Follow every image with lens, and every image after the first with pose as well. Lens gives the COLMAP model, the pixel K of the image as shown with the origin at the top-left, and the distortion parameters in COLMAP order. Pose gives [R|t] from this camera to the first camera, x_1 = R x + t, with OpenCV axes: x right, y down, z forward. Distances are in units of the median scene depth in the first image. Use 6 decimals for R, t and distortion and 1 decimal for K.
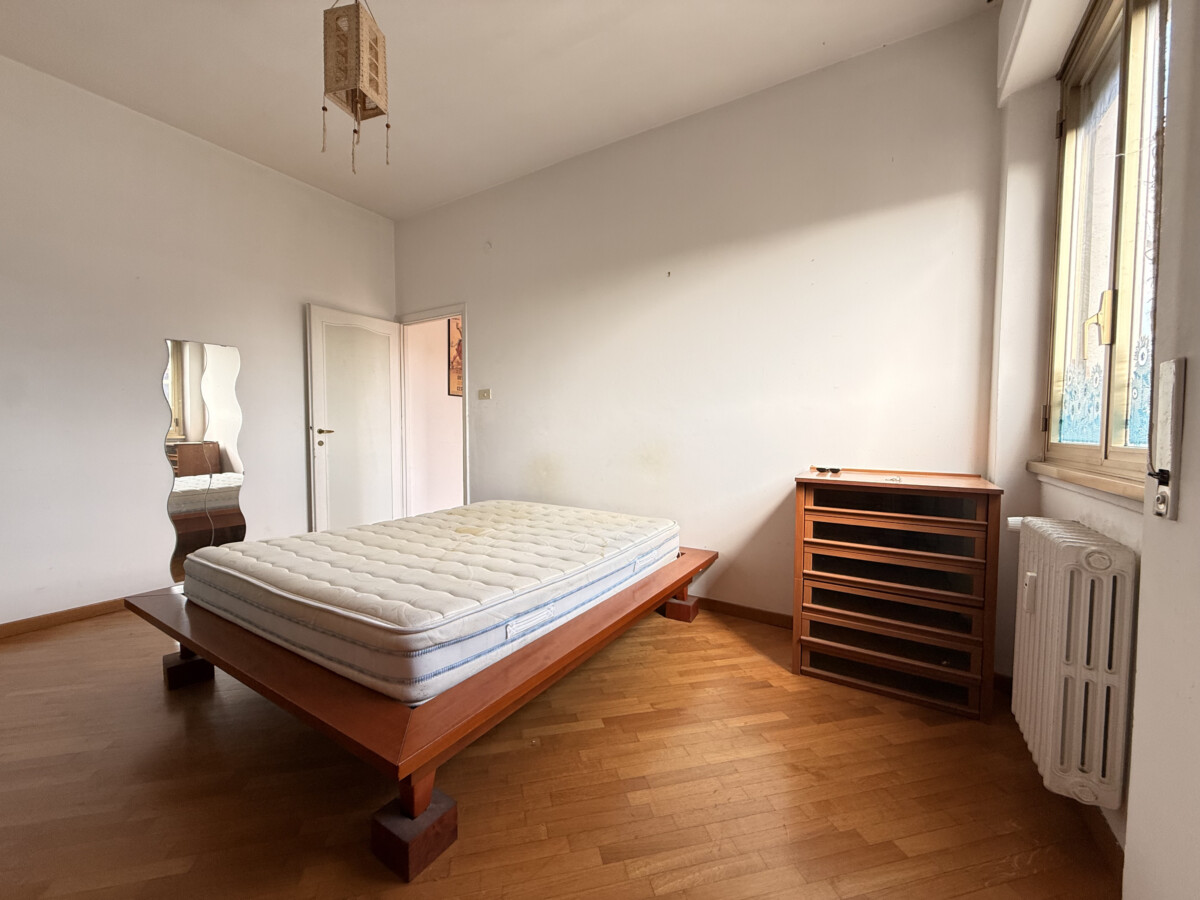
lens RADIAL K [[475.4, 0, 598.5], [0, 475.4, 450.9], [0, 0, 1]] dist [-0.000598, 0.000417]
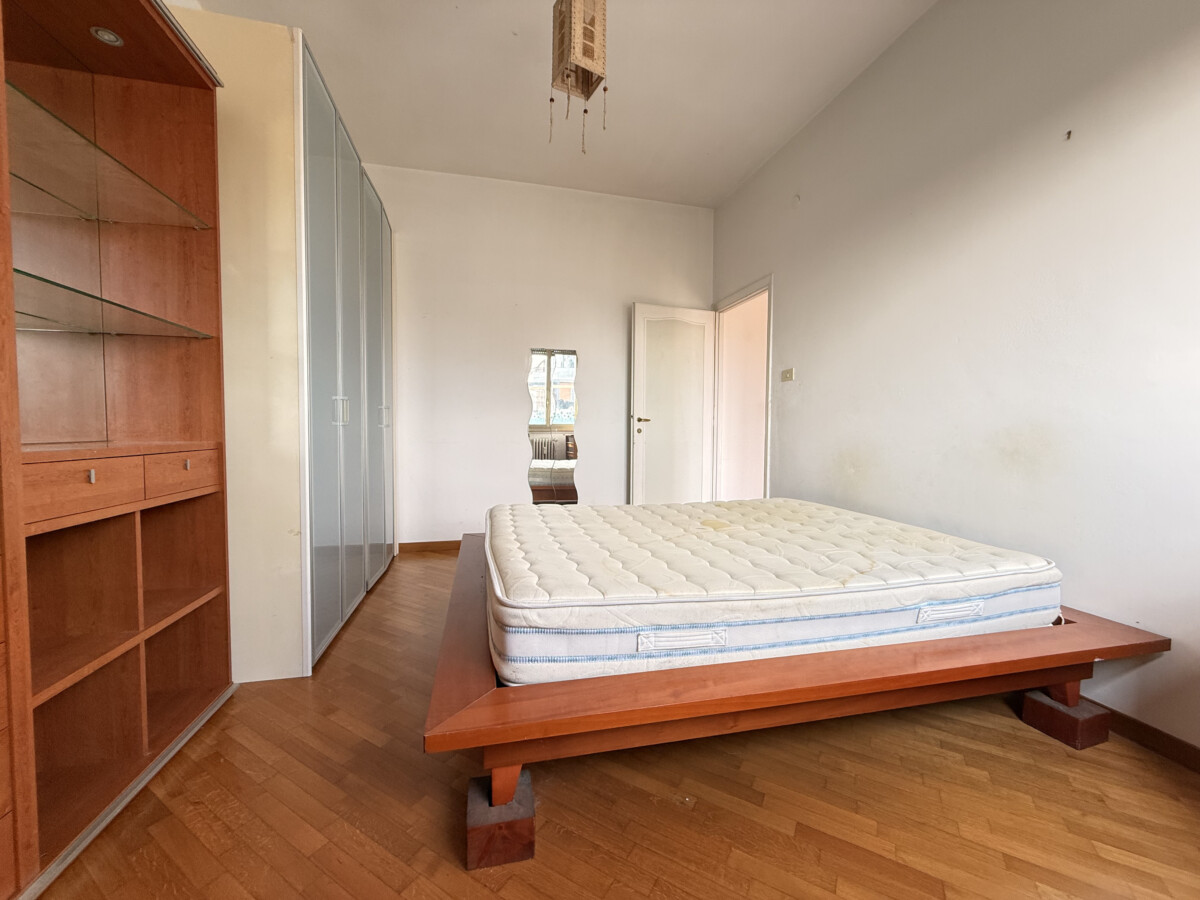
lens RADIAL K [[475.4, 0, 601.1], [0, 475.4, 450.2], [0, 0, 1]] dist [-0.000598, 0.000417]
pose [[0.715457, 0.033891, -0.697834, 0.221874], [-0.037779, 0.999238, 0.009796, 0.038387], [0.697634, 0.019355, 0.716193, 0.274098]]
